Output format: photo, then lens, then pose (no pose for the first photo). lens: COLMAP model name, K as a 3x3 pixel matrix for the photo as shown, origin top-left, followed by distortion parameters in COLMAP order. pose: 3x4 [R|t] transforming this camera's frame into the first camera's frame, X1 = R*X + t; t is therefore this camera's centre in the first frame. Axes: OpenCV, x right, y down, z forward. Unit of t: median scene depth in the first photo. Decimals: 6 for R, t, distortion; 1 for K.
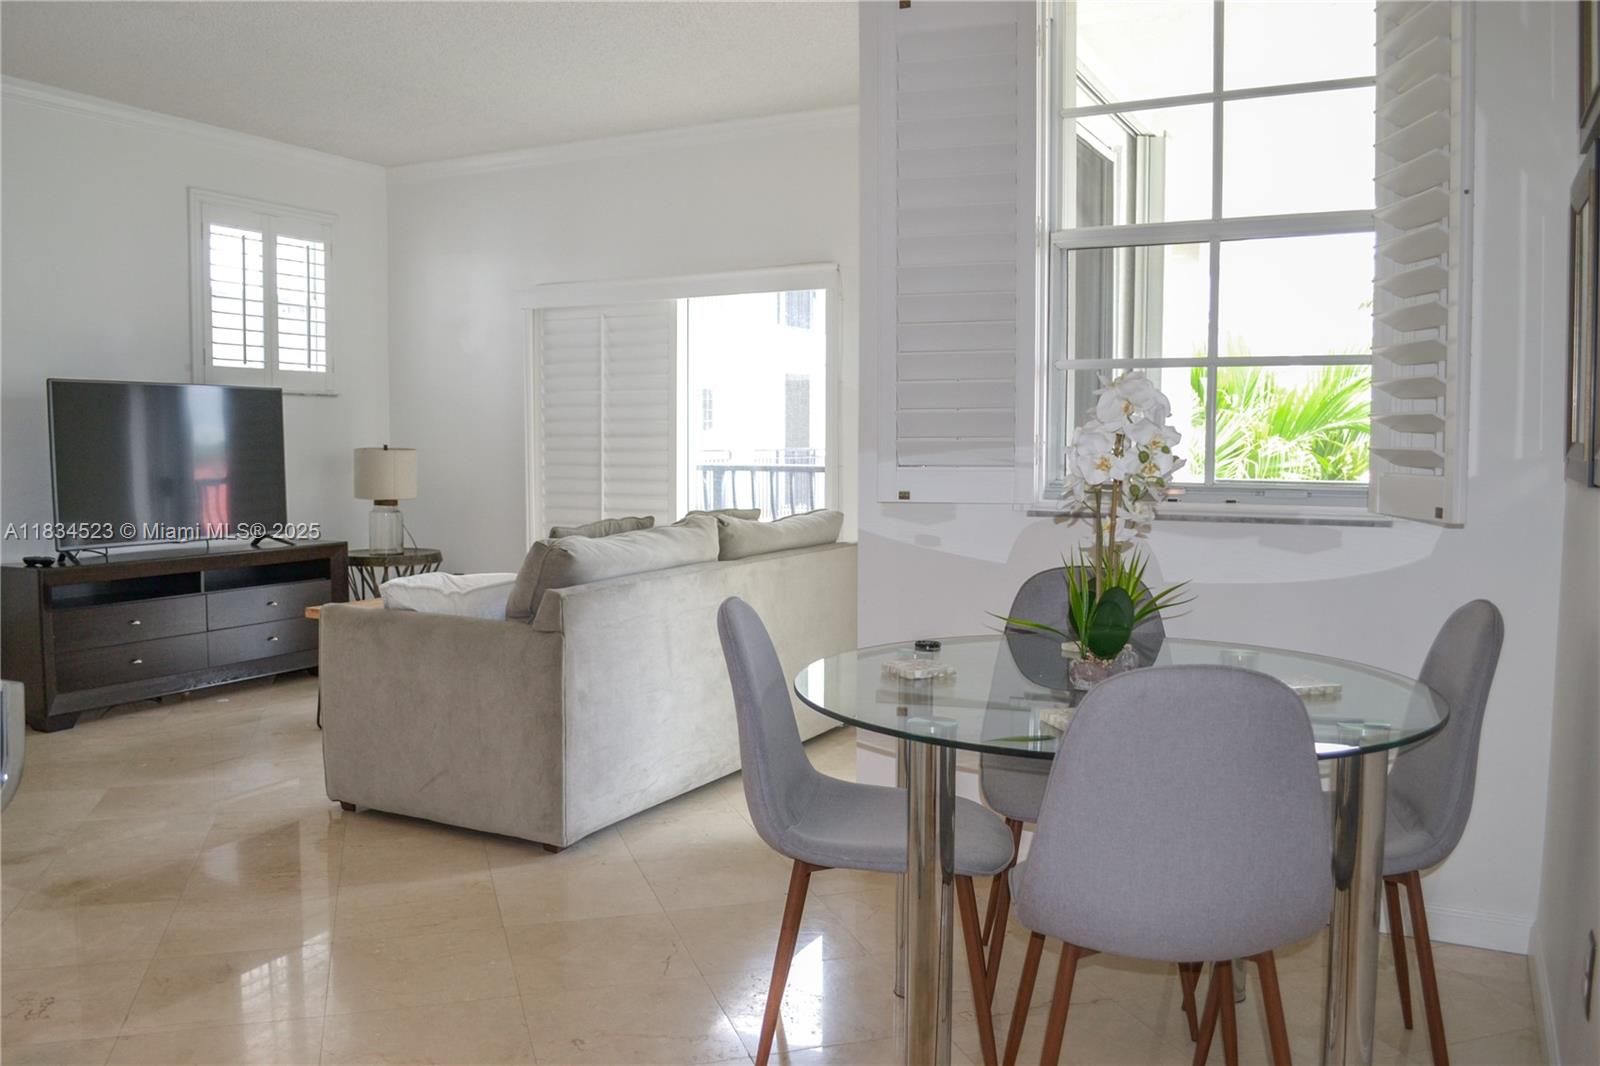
lens RADIAL K [[1286.7, 0, 800.0], [0, 1286.7, 533.0], [0, 0, 1]] dist [-0.052921, -0.008536]
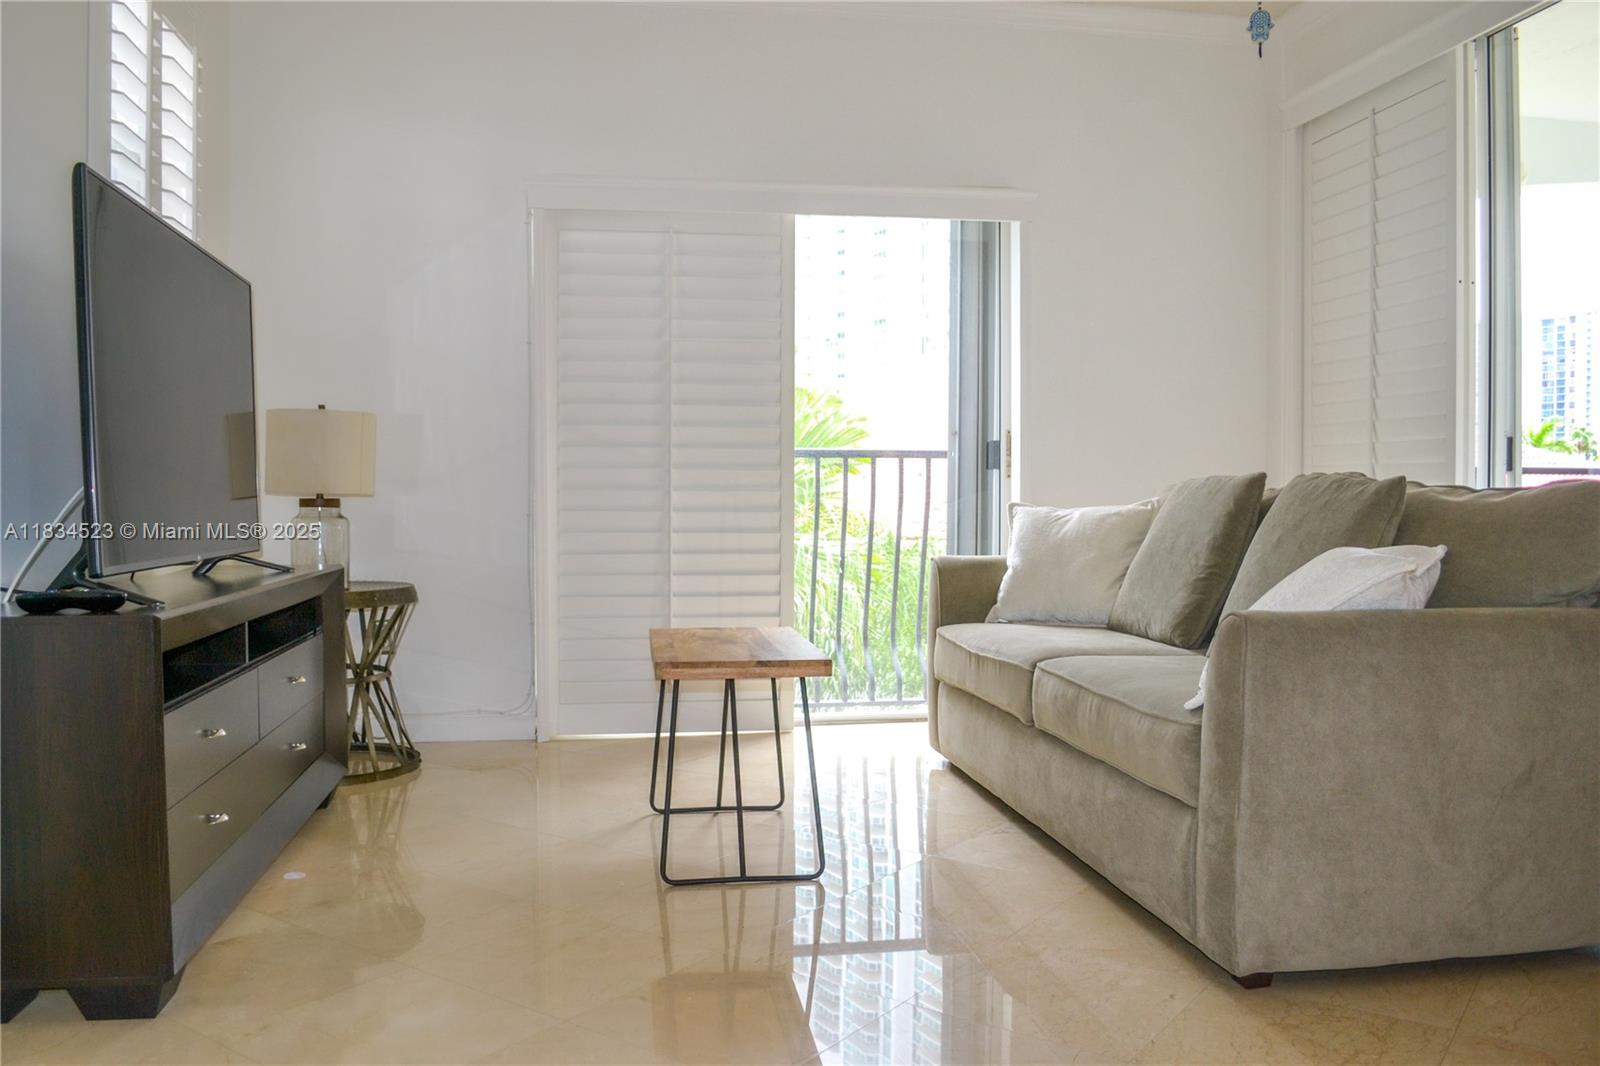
lens RADIAL K [[1286.7, 0, 800.0], [0, 1286.7, 533.0], [0, 0, 1]] dist [-0.052921, -0.008536]
pose [[0.800929, -0.011635, 0.598647, -0.522399], [0.041074, 0.998524, -0.035545, 0.020076], [-0.597350, 0.053058, 0.800224, 0.436972]]
